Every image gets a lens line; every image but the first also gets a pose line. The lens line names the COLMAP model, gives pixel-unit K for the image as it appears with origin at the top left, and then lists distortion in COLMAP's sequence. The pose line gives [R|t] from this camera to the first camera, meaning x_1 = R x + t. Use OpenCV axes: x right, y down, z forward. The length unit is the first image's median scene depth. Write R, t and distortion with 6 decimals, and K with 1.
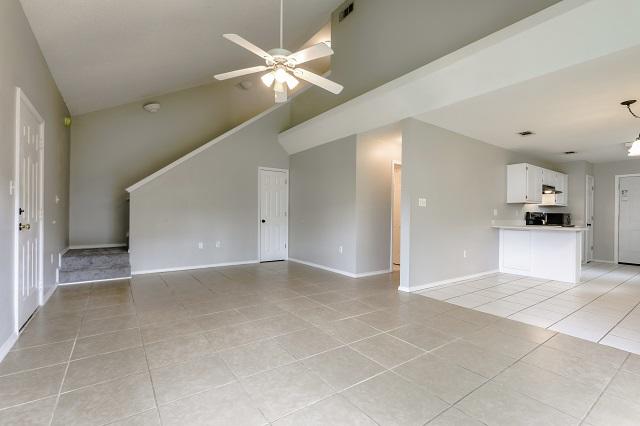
lens RADIAL K [[282.0, 0, 306.1], [0, 282.0, 215.3], [0, 0, 1]] dist [-0.000229, -0.000159]
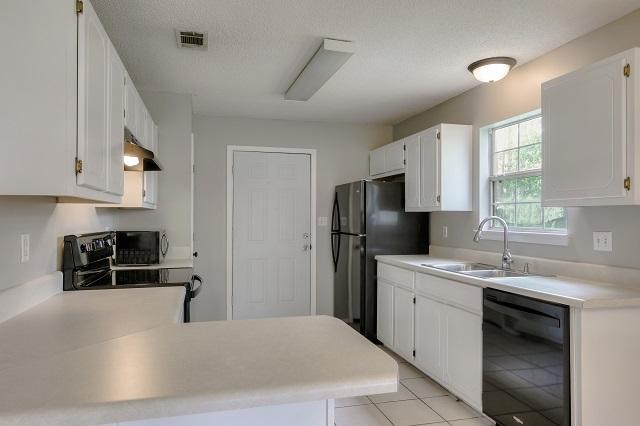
lens RADIAL K [[424.0, 0, 315.8], [0, 424.0, 212.5], [0, 0, 1]] dist [-0.002376, -0.002916]
pose [[0.324018, 0.000101, 0.946051, 0.509470], [-0.001810, 0.999998, 0.000513, -0.031627], [-0.946049, -0.001878, 0.324018, 0.680370]]
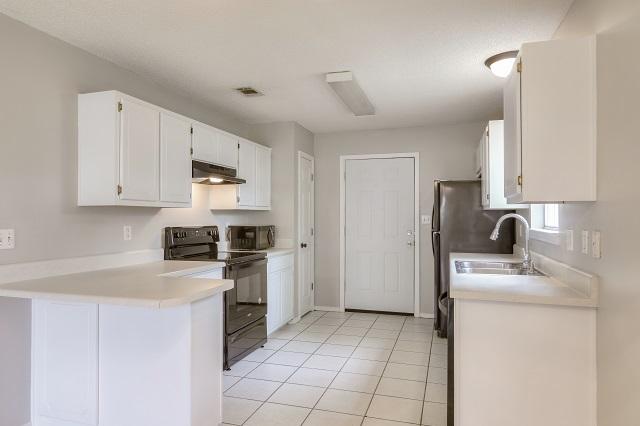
lens RADIAL K [[424.0, 0, 315.8], [0, 424.0, 212.5], [0, 0, 1]] dist [-0.002376, -0.002916]
pose [[0.783317, -0.007256, 0.621581, 0.571130], [0.008541, 0.999963, 0.000910, -0.031250], [-0.621564, 0.004596, 0.783350, 0.393085]]
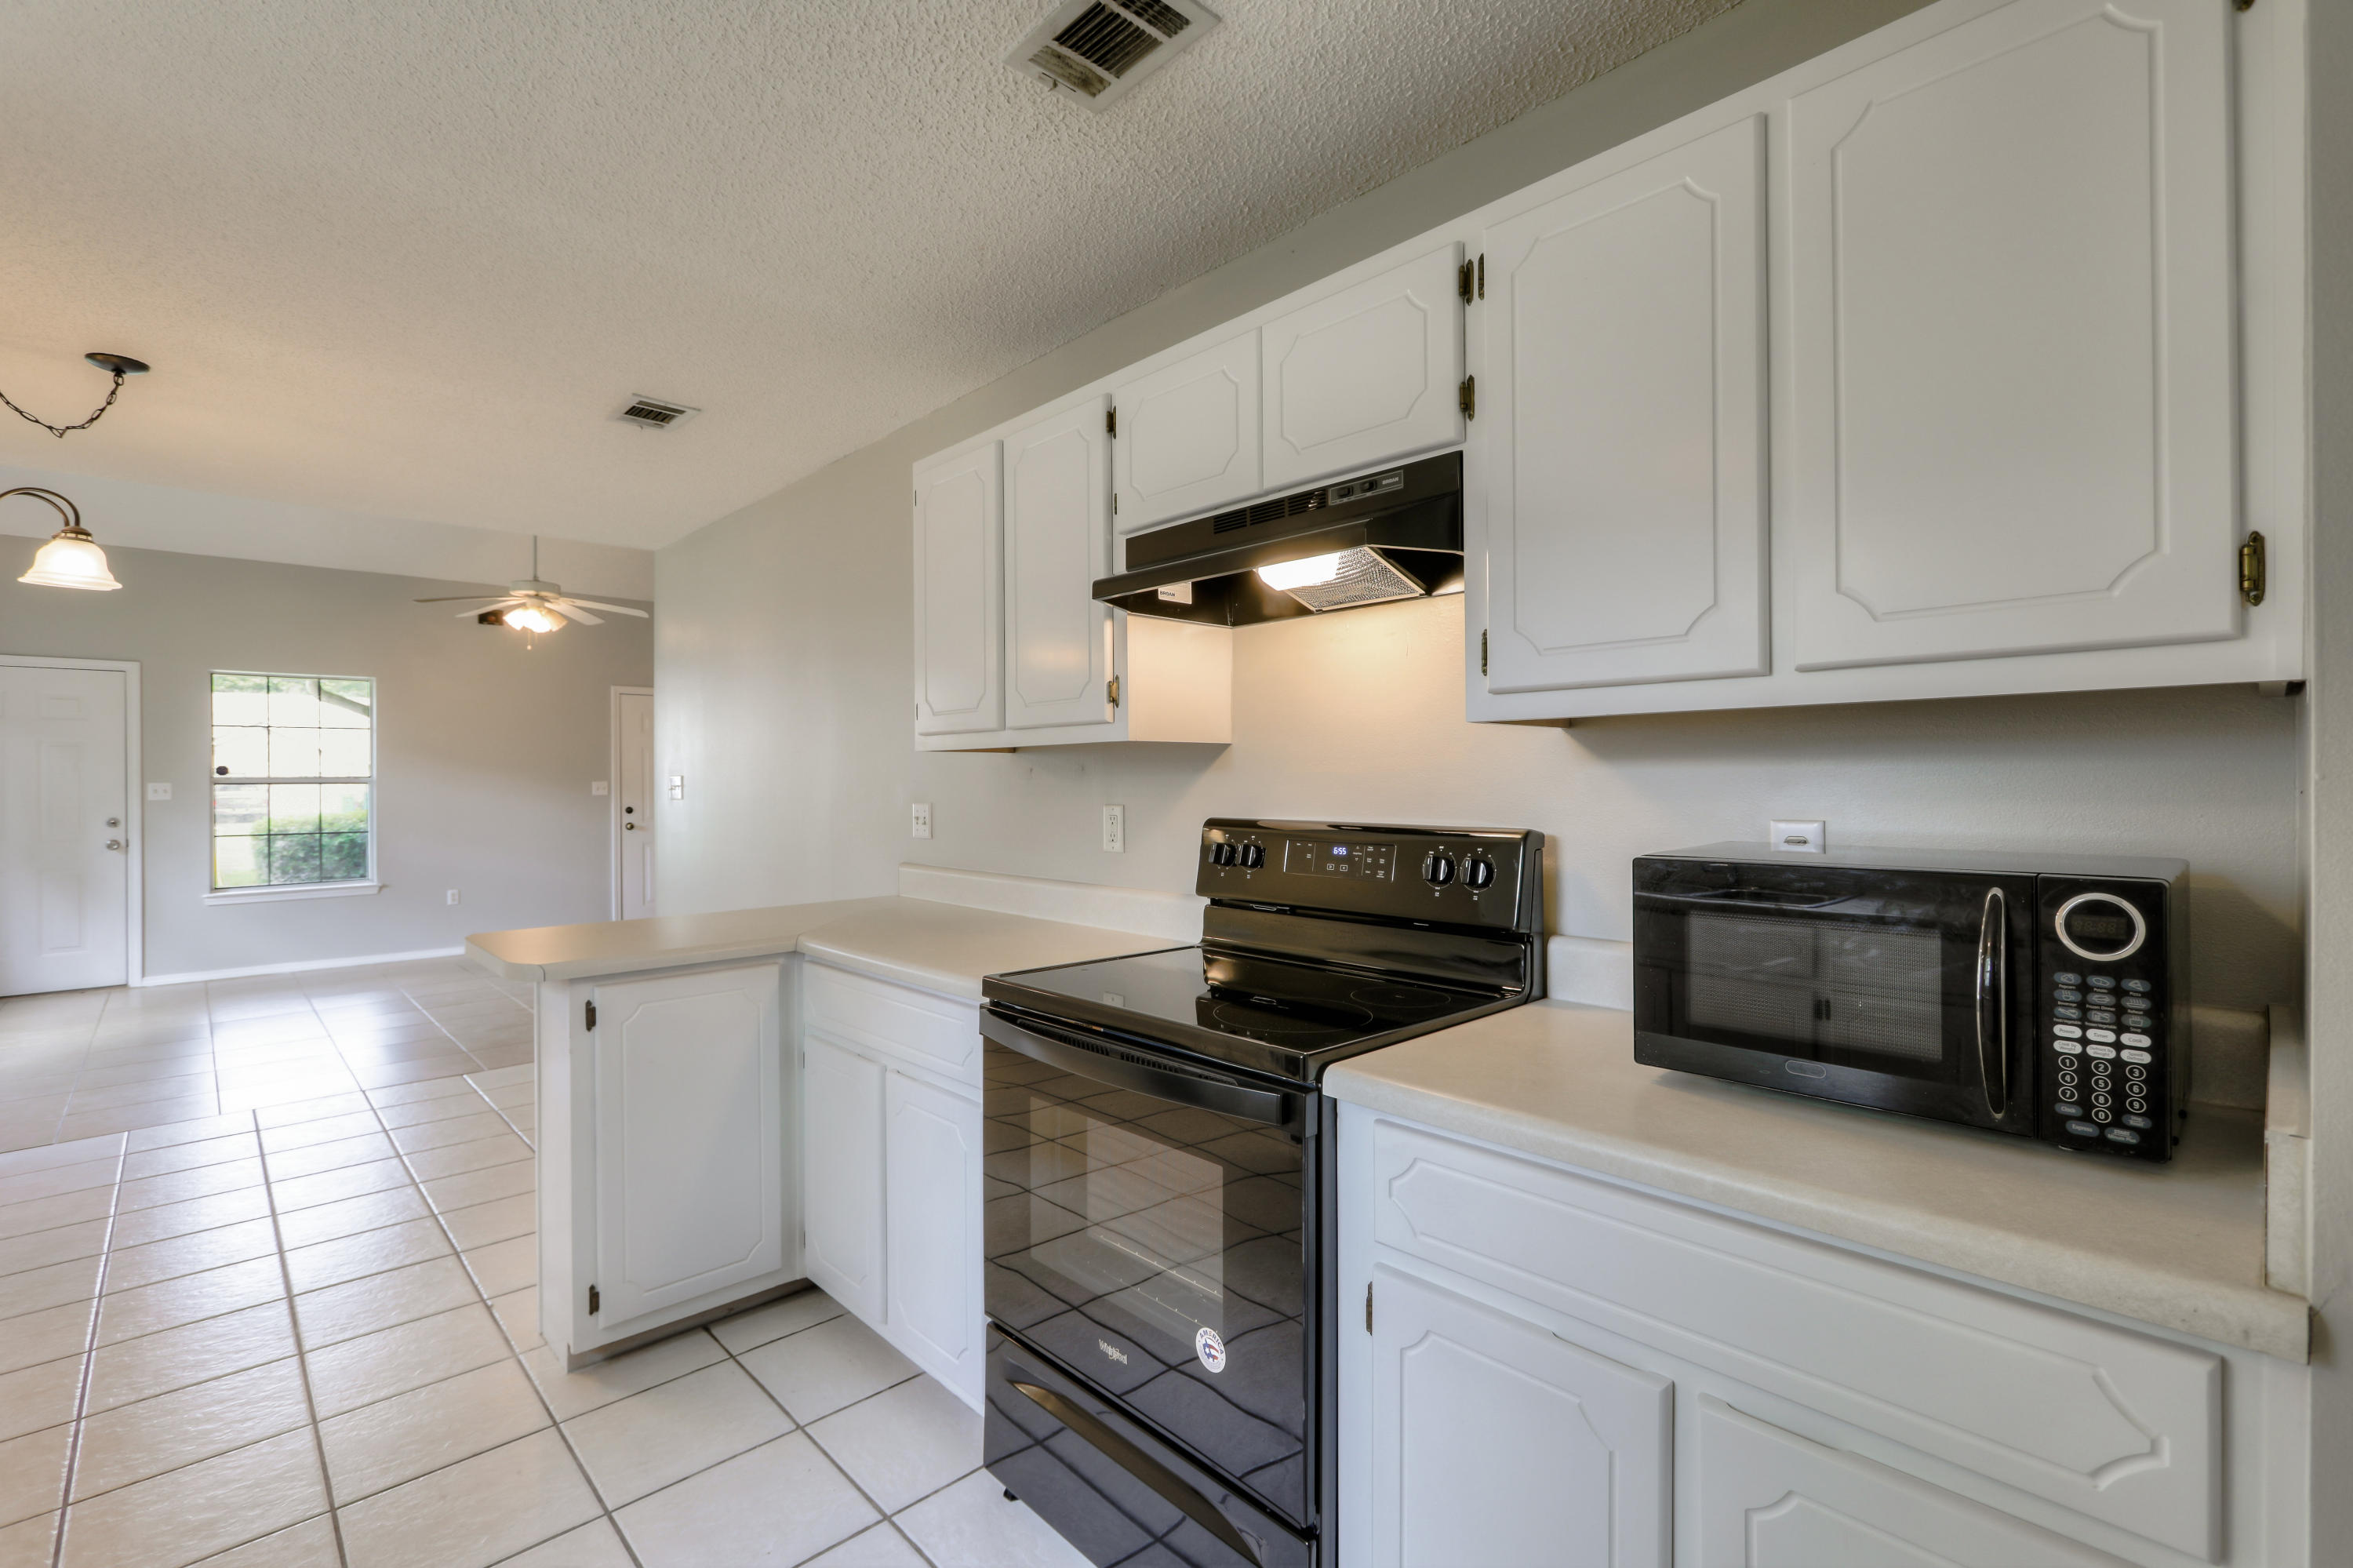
lens RADIAL K [[1037.0, 0, 1125.5], [0, 1037.0, 792.3], [0, 0, 1]] dist [-0.000229, -0.000159]
pose [[0.136692, -0.008882, -0.990574, 1.138065], [0.007513, 0.999940, -0.007929, -0.018414], [0.990585, -0.006358, 0.136751, 0.907517]]
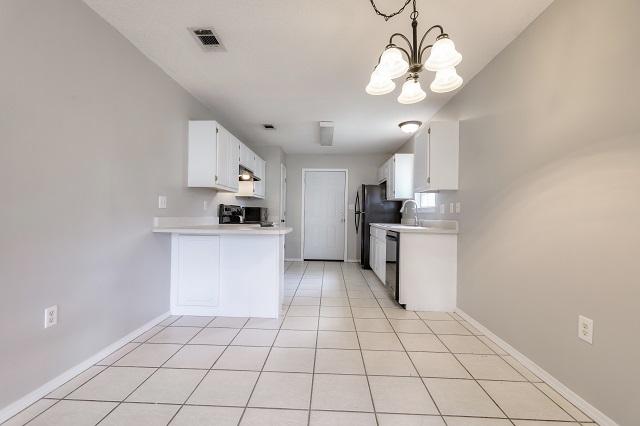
lens RADIAL K [[291.3, 0, 320.0], [0, 291.3, 213.0], [0, 0, 1]] dist [-0.000750, -0.000065]
pose [[0.585059, 0.000649, 0.810991, 0.361090], [-0.007754, 0.999958, 0.004794, 0.003747], [-0.810954, -0.009094, 0.585039, 0.404983]]
